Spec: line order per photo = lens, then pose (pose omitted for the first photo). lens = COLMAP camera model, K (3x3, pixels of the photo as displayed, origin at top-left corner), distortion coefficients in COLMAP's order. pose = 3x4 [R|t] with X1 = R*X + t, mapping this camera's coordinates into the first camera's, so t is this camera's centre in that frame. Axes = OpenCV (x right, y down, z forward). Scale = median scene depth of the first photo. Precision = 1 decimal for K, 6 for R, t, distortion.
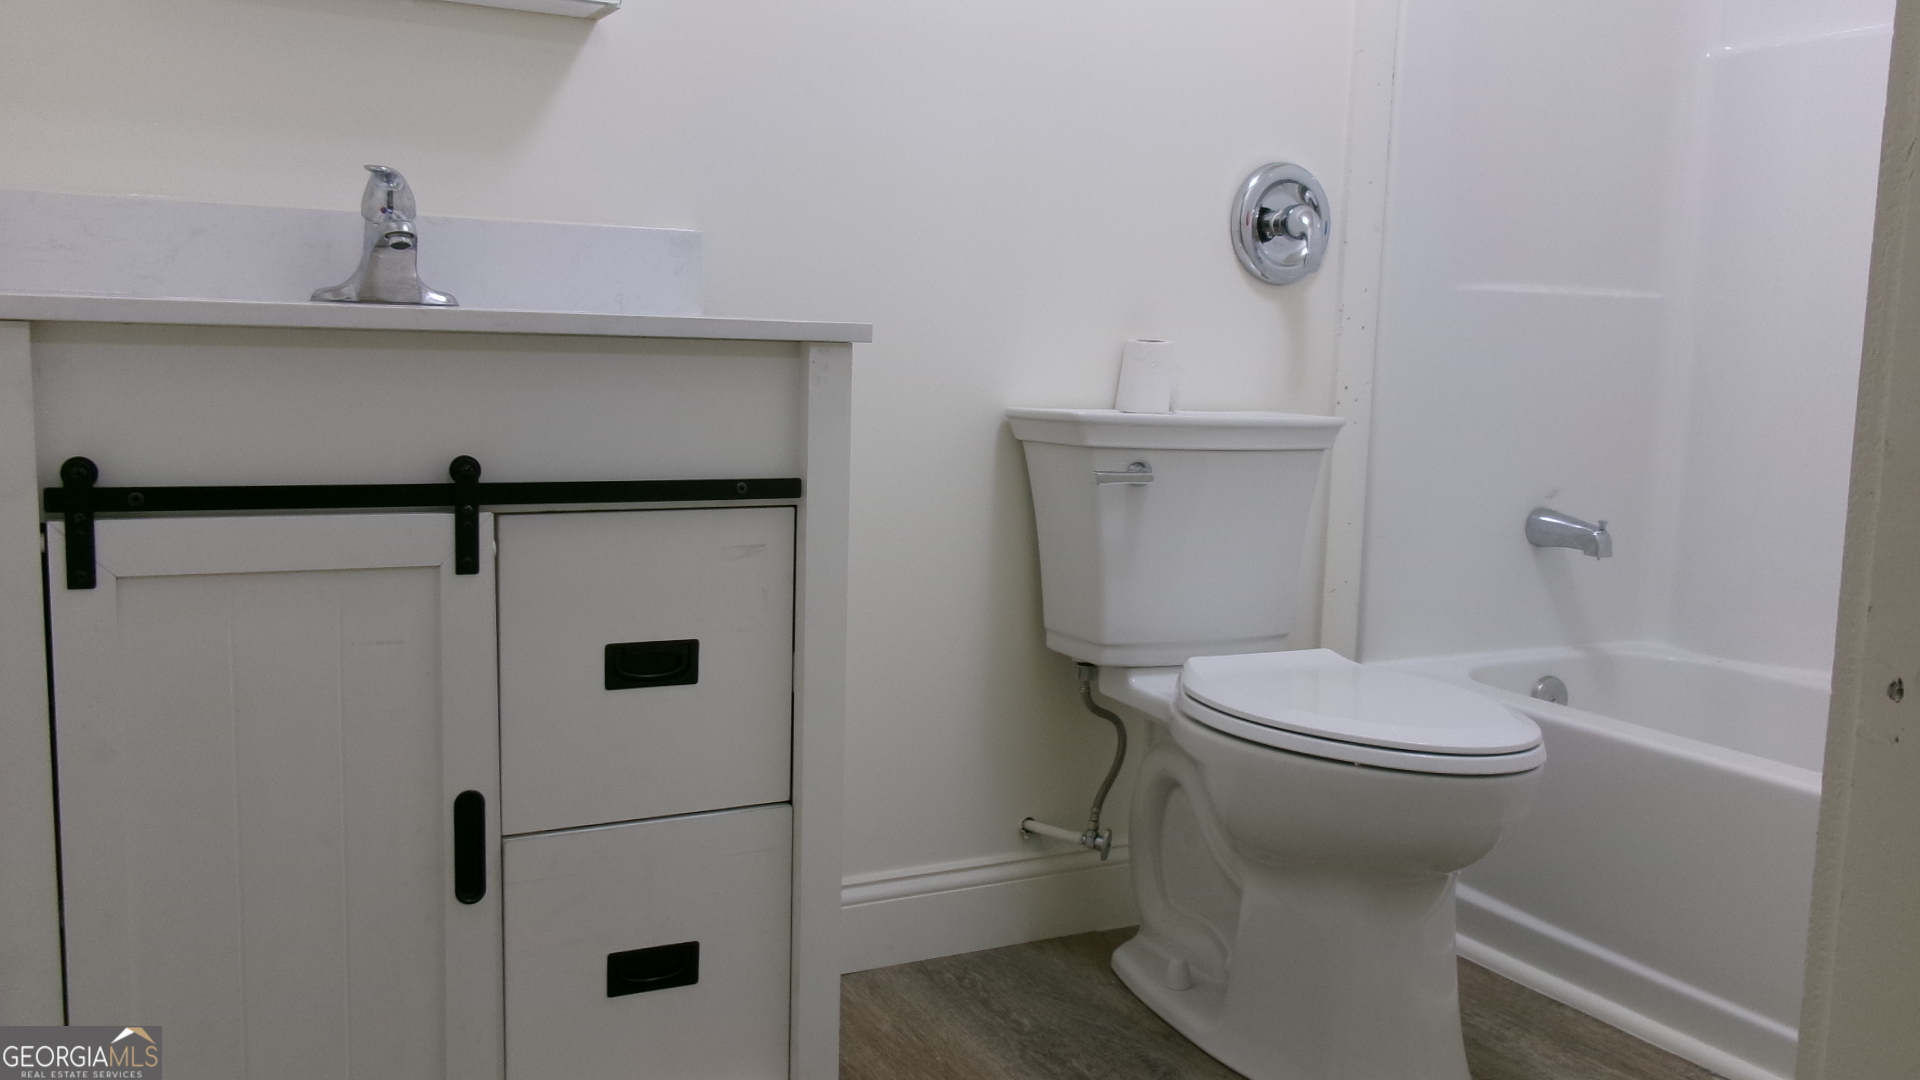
lens RADIAL K [[1621.7, 0, 959.5], [0, 1621.7, 538.7], [0, 0, 1]] dist [0.012468, 0.000101]
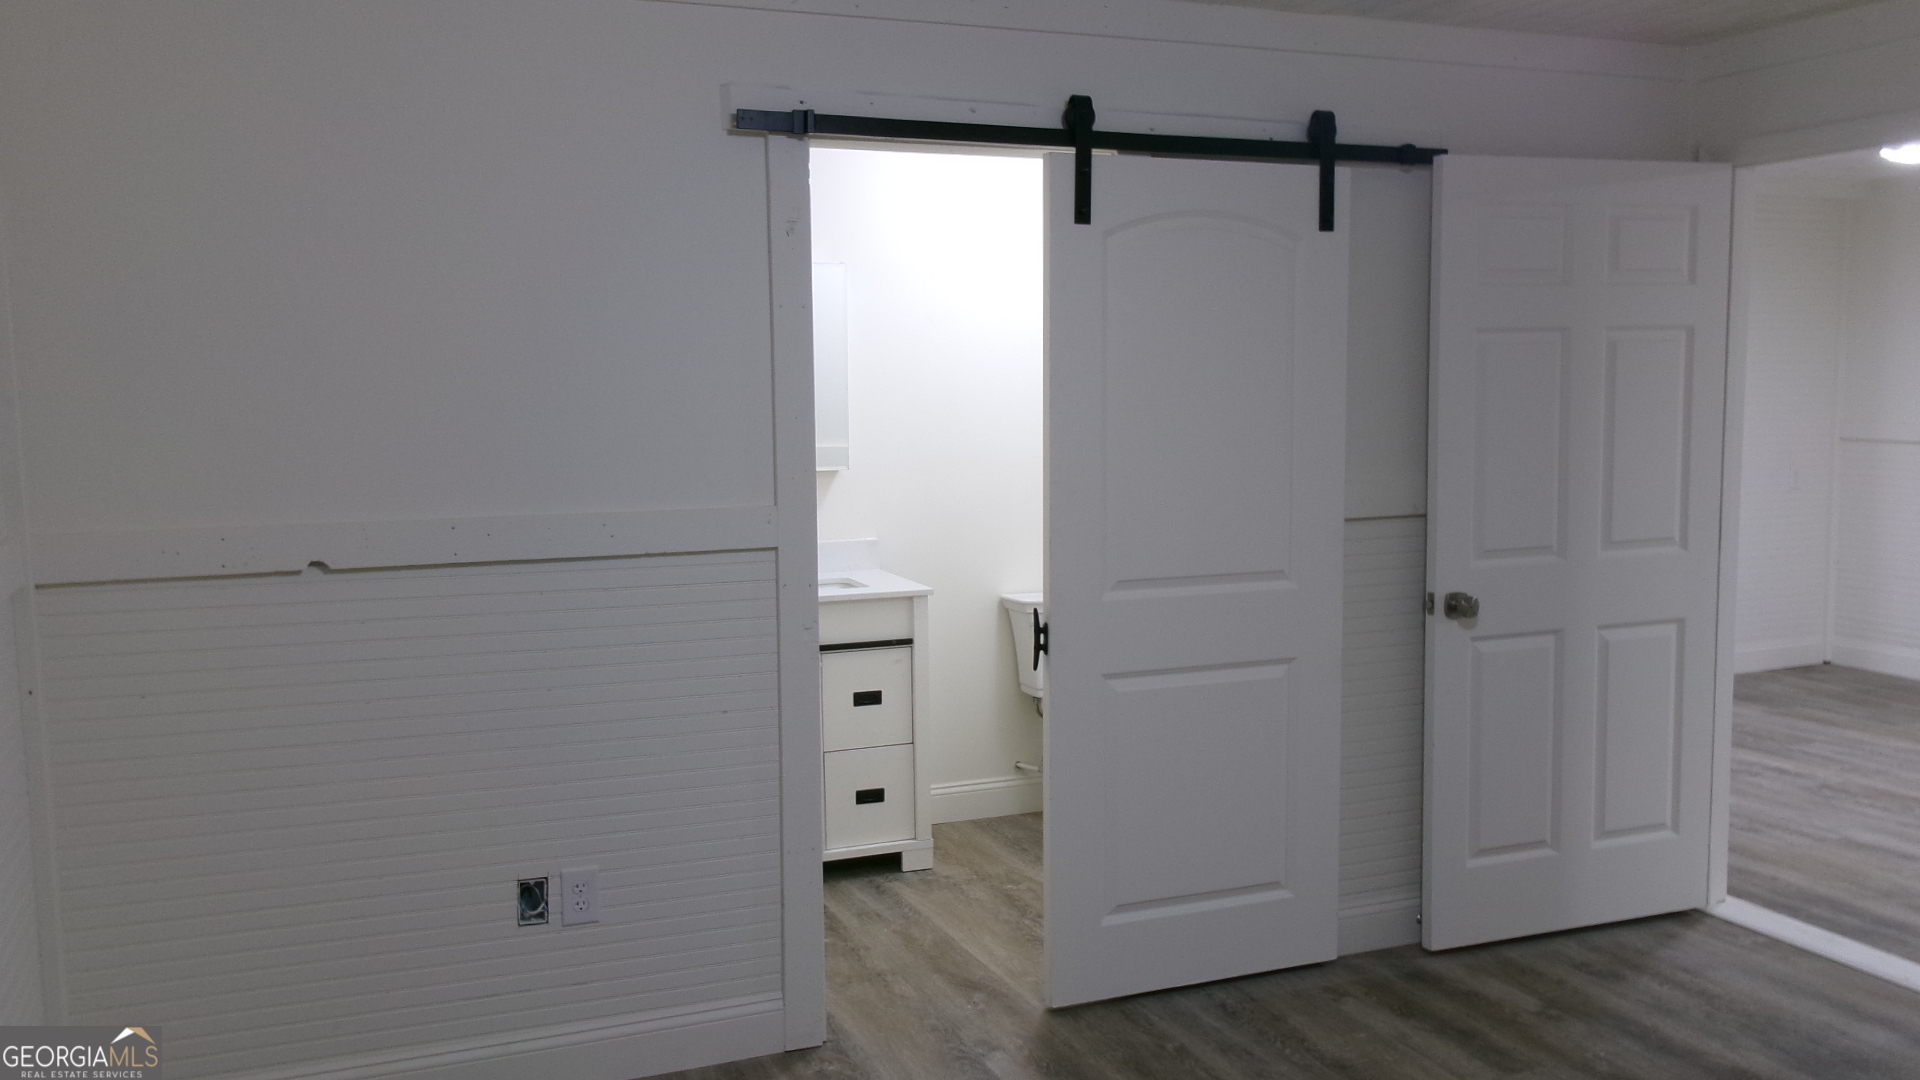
lens RADIAL K [[1621.7, 0, 958.7], [0, 1621.7, 540.3], [0, 0, 1]] dist [0.012468, 0.000101]
pose [[0.993978, -0.029681, -0.105482, 0.316215], [0.026852, 0.999243, -0.028134, -0.131599], [0.106237, 0.025132, 0.994023, -2.040601]]
